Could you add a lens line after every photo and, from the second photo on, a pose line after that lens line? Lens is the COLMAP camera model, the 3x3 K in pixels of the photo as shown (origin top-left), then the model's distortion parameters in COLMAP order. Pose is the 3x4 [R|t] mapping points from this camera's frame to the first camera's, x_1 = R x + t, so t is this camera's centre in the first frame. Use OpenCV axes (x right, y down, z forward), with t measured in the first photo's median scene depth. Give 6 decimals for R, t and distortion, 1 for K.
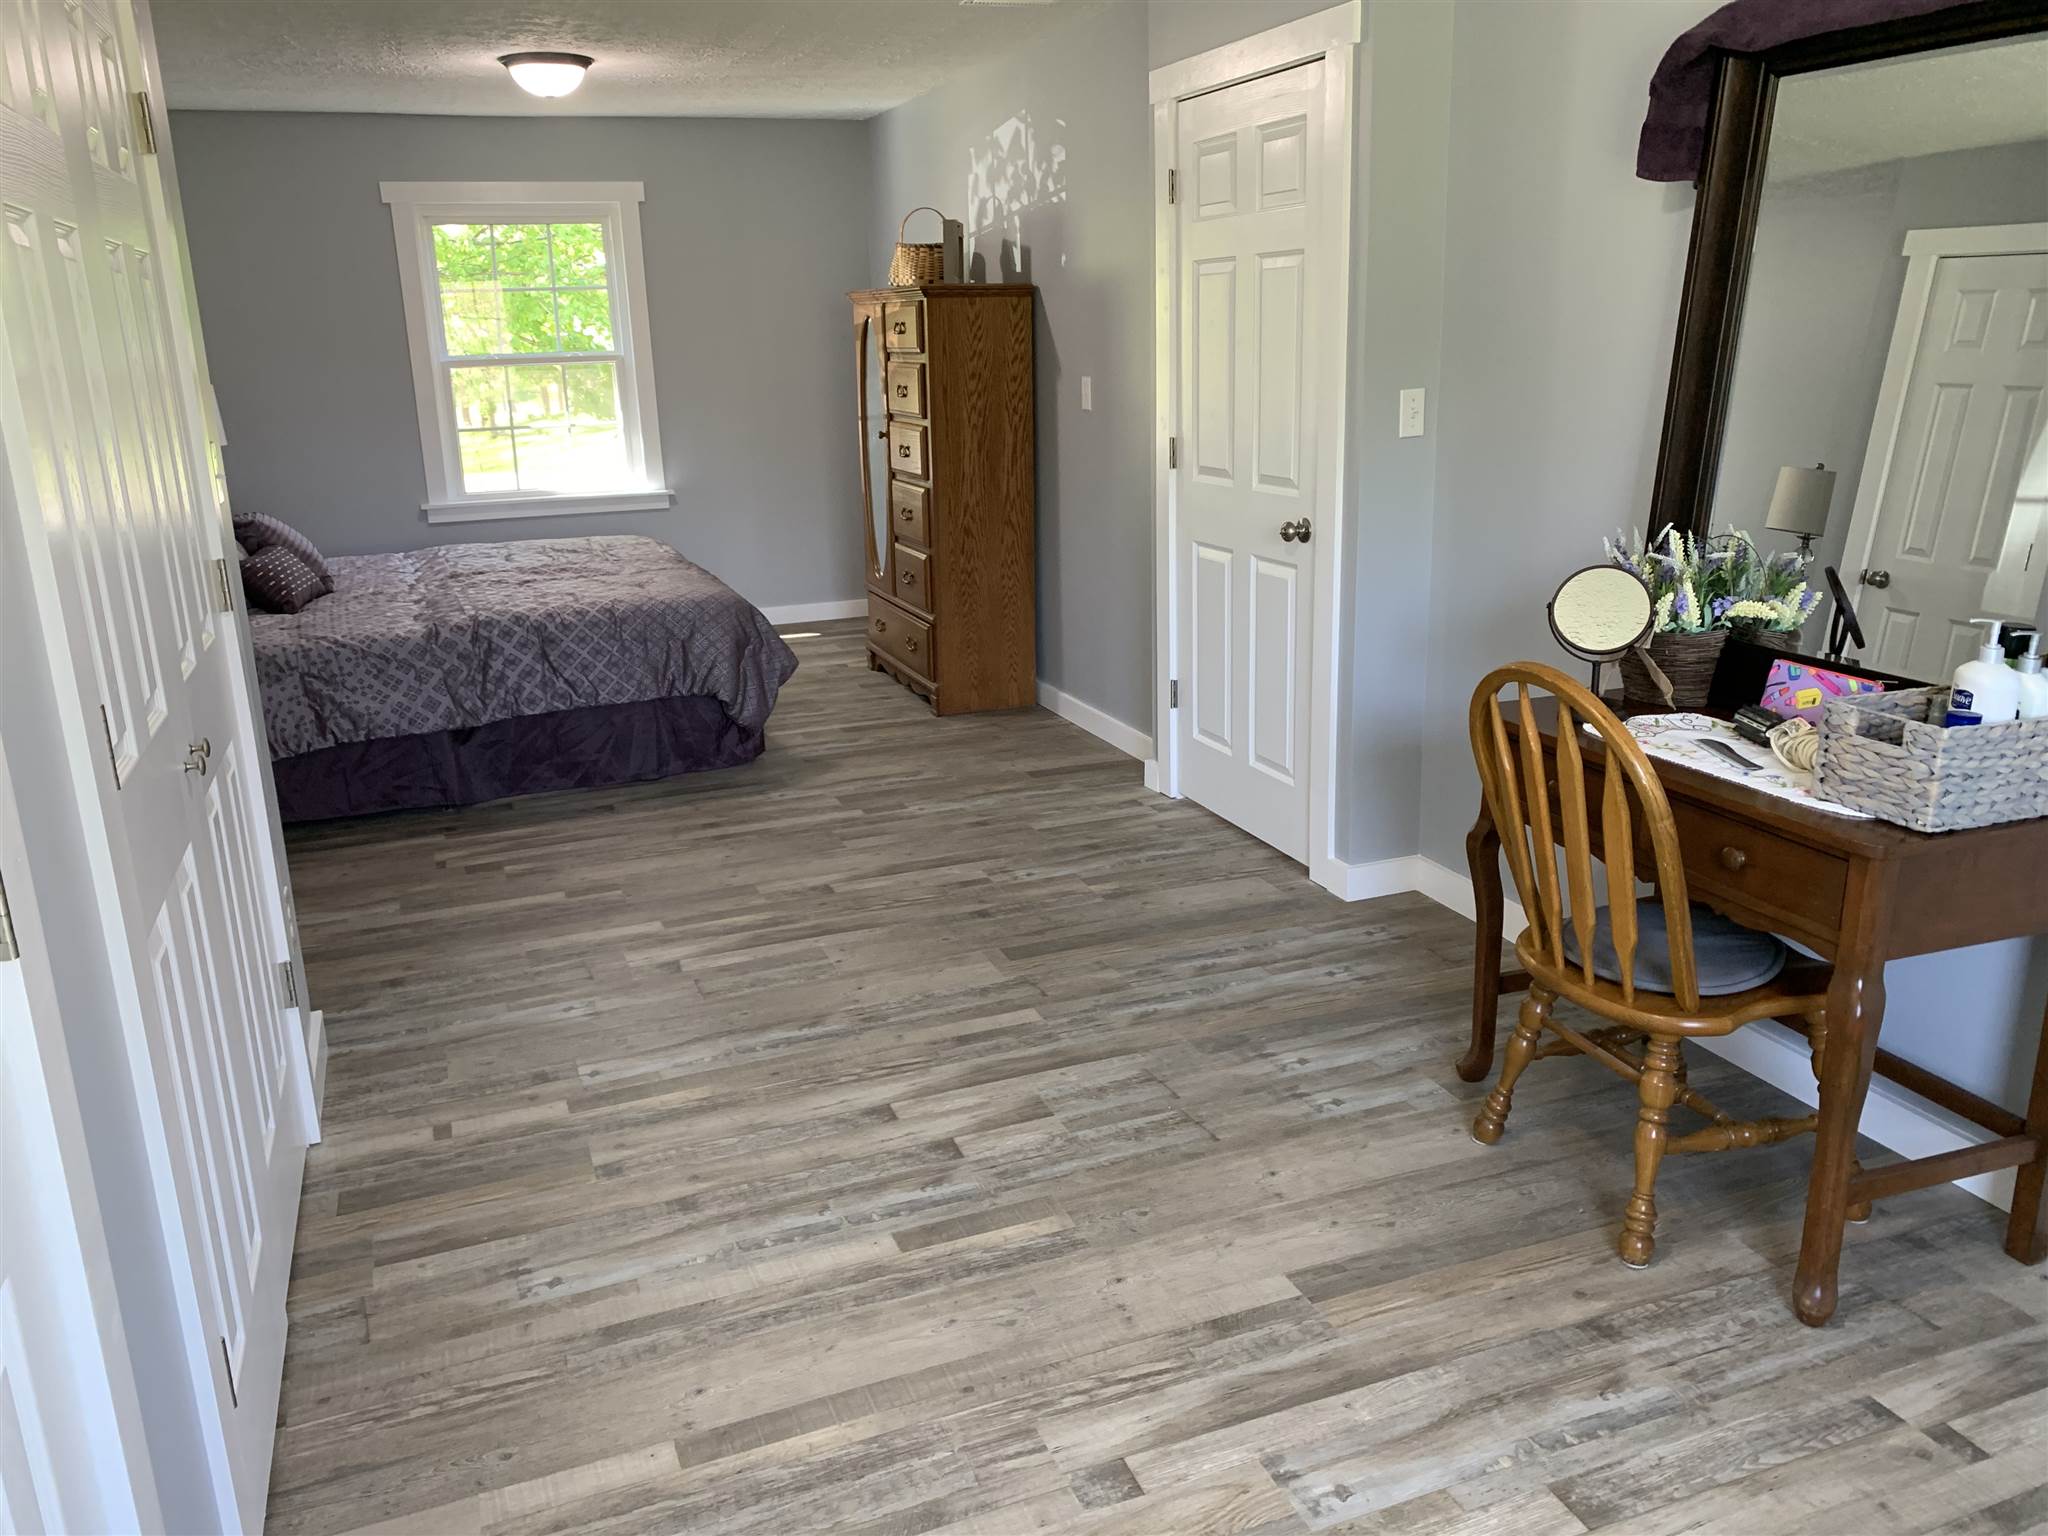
lens RADIAL K [[1581.2, 0, 1017.9], [0, 1581.2, 717.7], [0, 0, 1]] dist [0.117639, -0.211108]
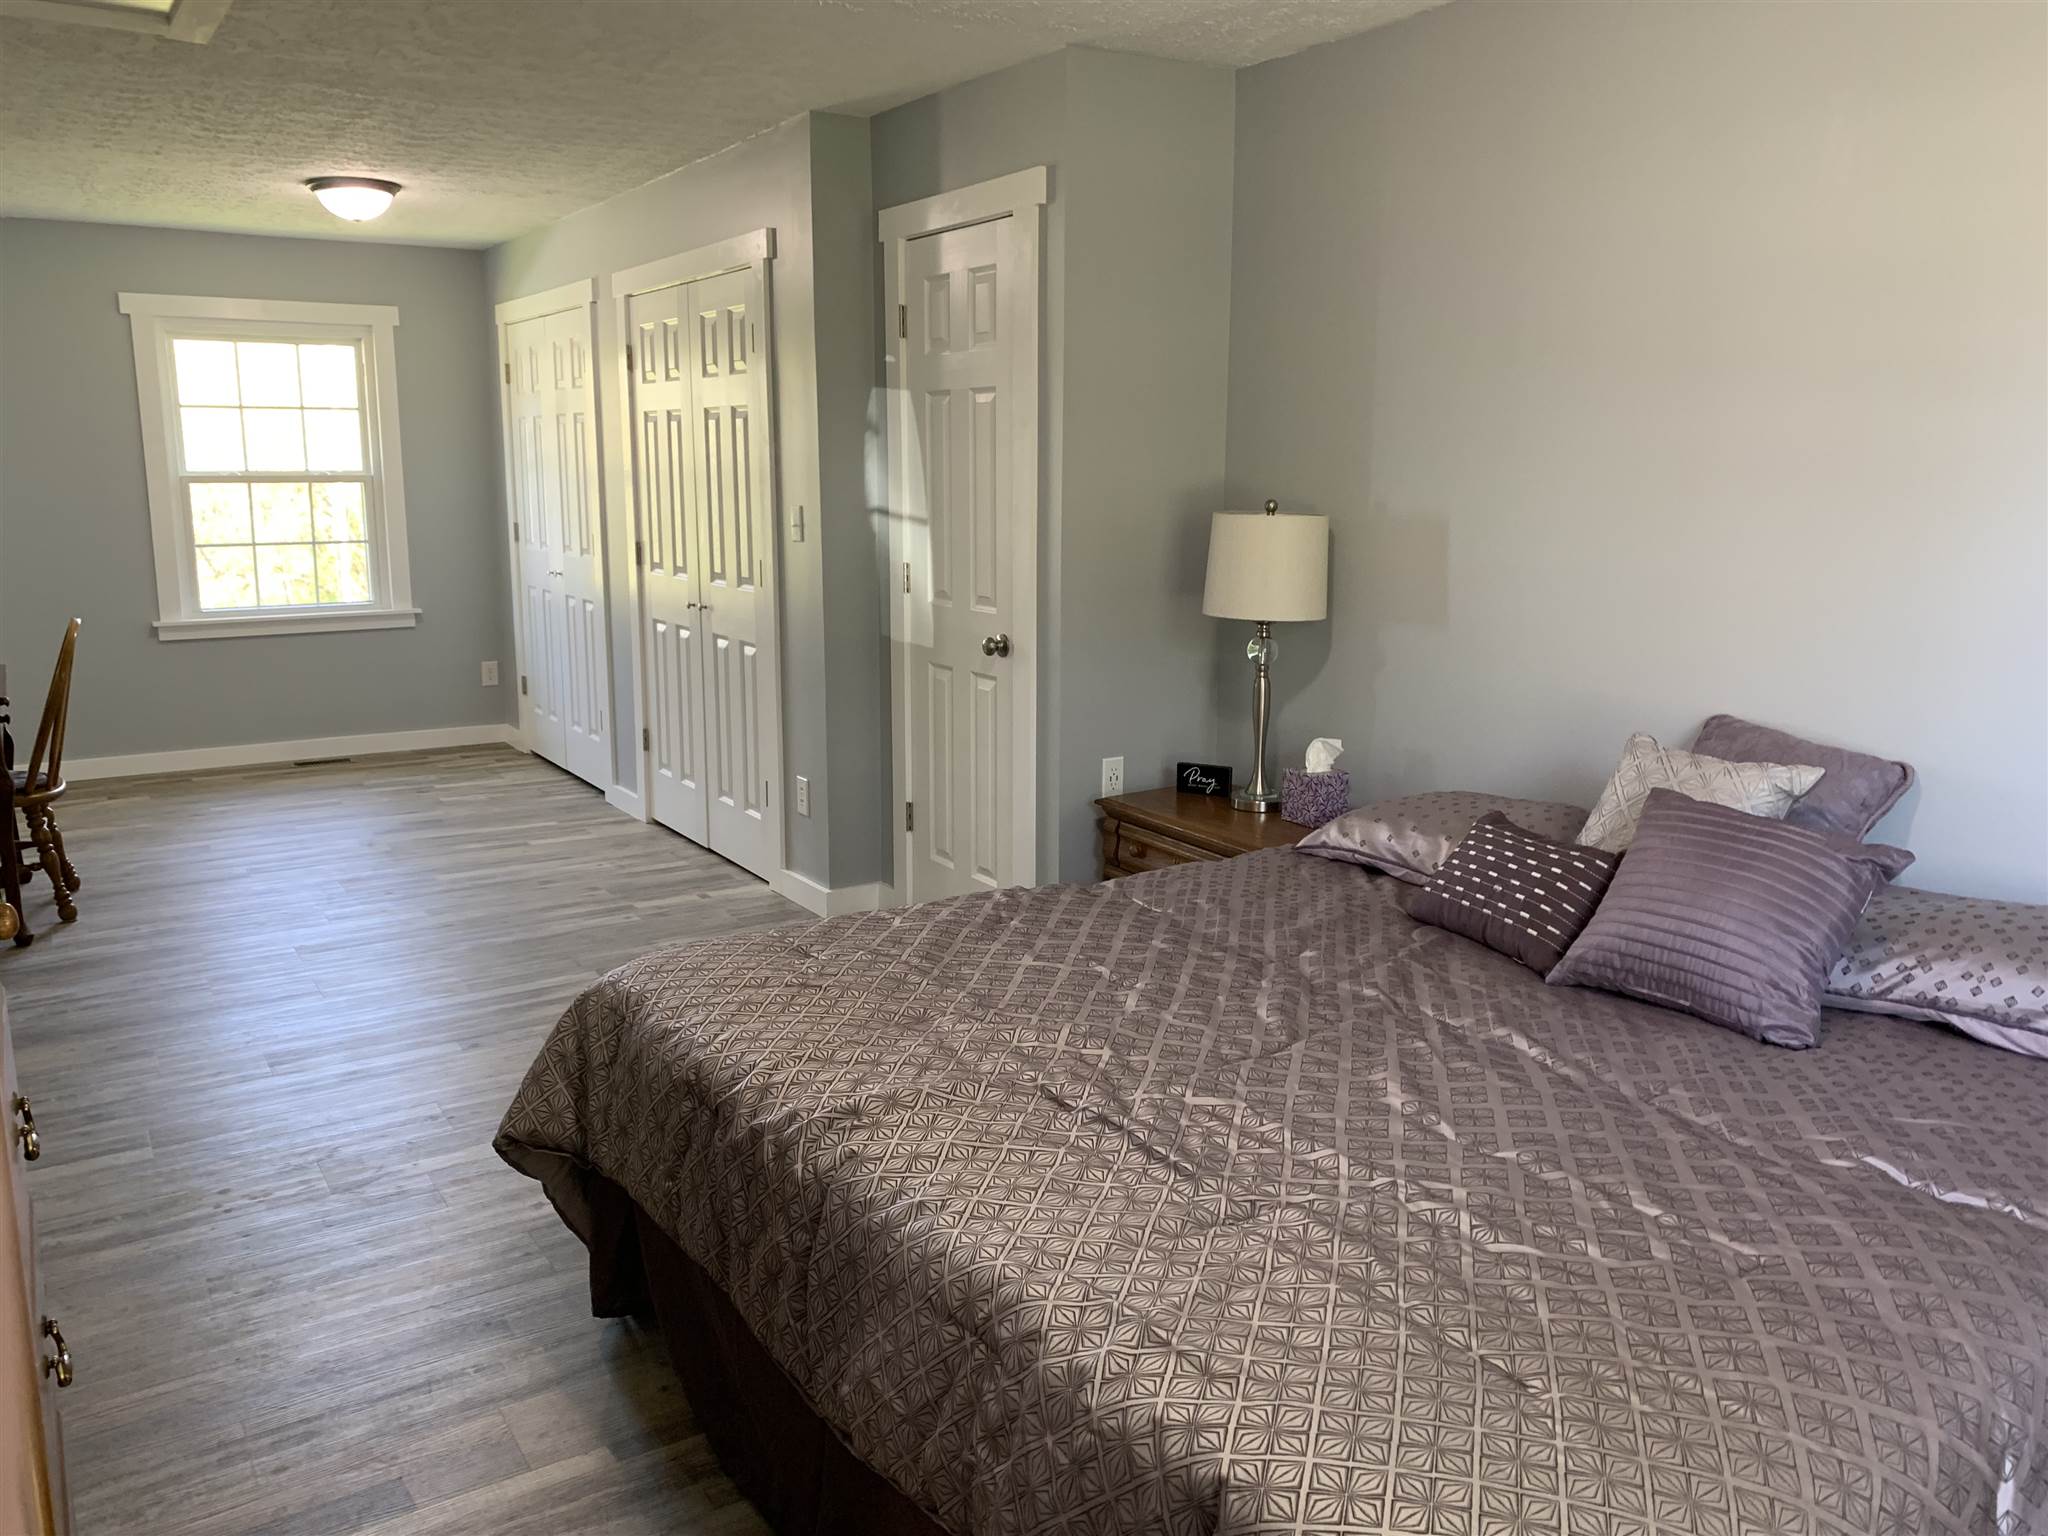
lens RADIAL K [[1577.6, 0, 1024.0], [0, 1577.6, 768.0], [0, 0, 1]] dist [0.114507, -0.208106]
pose [[-0.979286, 0.062053, -0.192738, -0.366962], [-0.025635, 0.906226, 0.422017, -0.587517], [0.200851, 0.418216, -0.885864, 2.471185]]
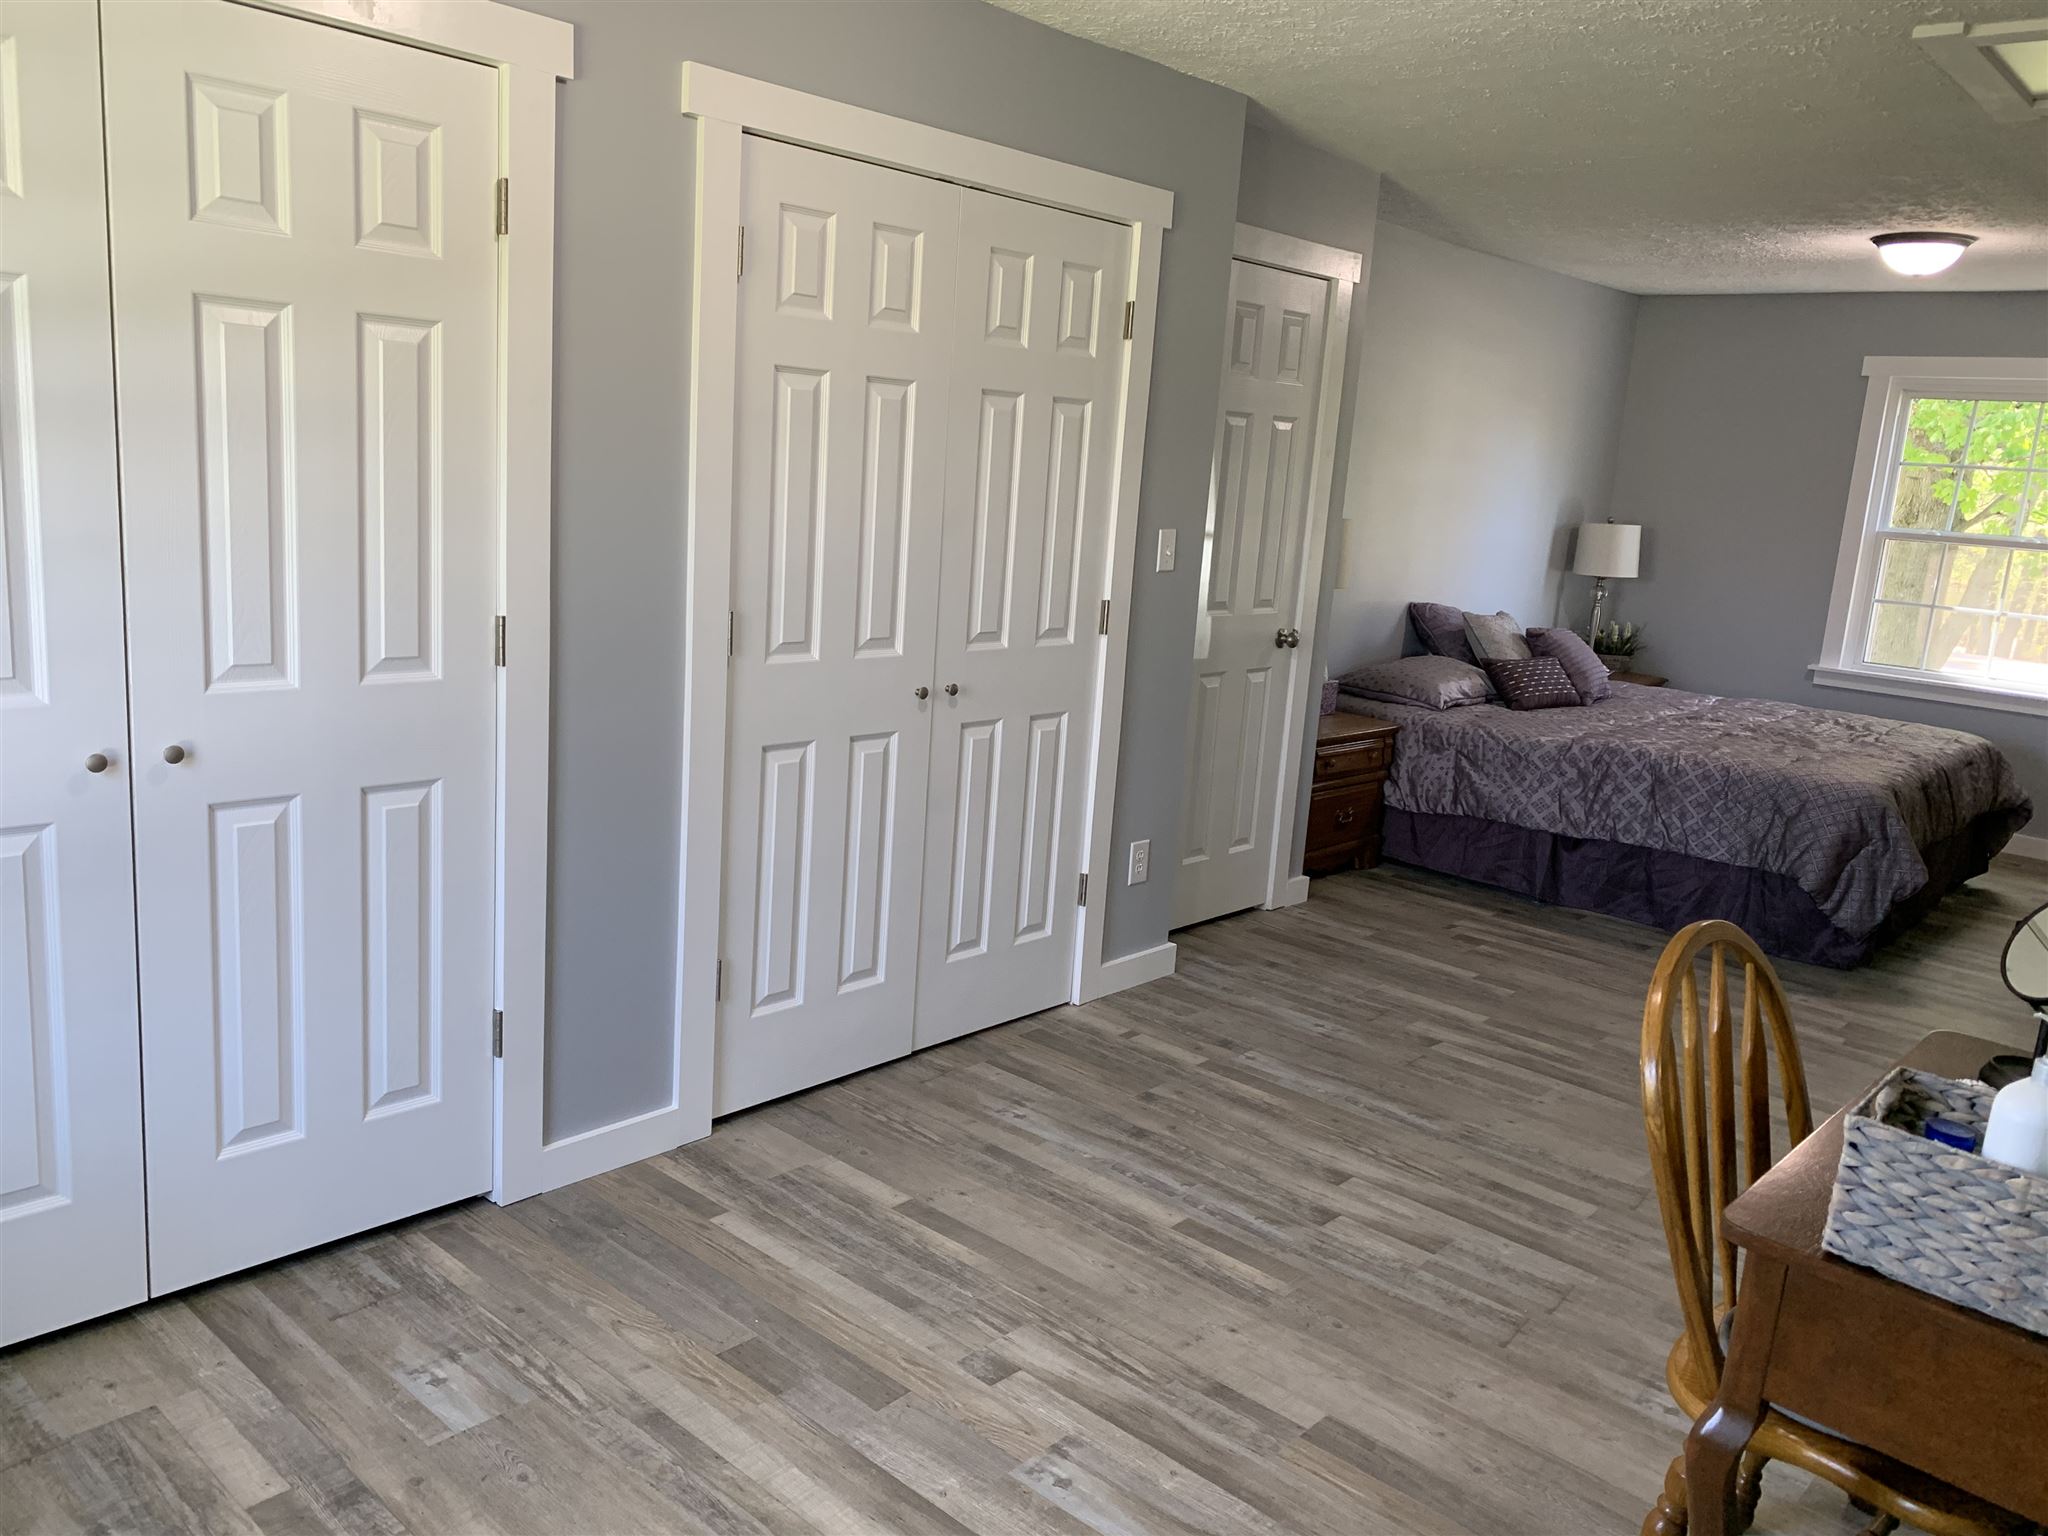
lens RADIAL K [[1577.6, 0, 1024.0], [0, 1577.6, 768.0], [0, 0, 1]] dist [0.114507, -0.208106]
pose [[0.449492, 0.240965, -0.860170, 0.685485], [-0.299602, 0.947822, 0.108959, -0.074367], [0.841544, 0.208733, 0.498232, 0.201669]]
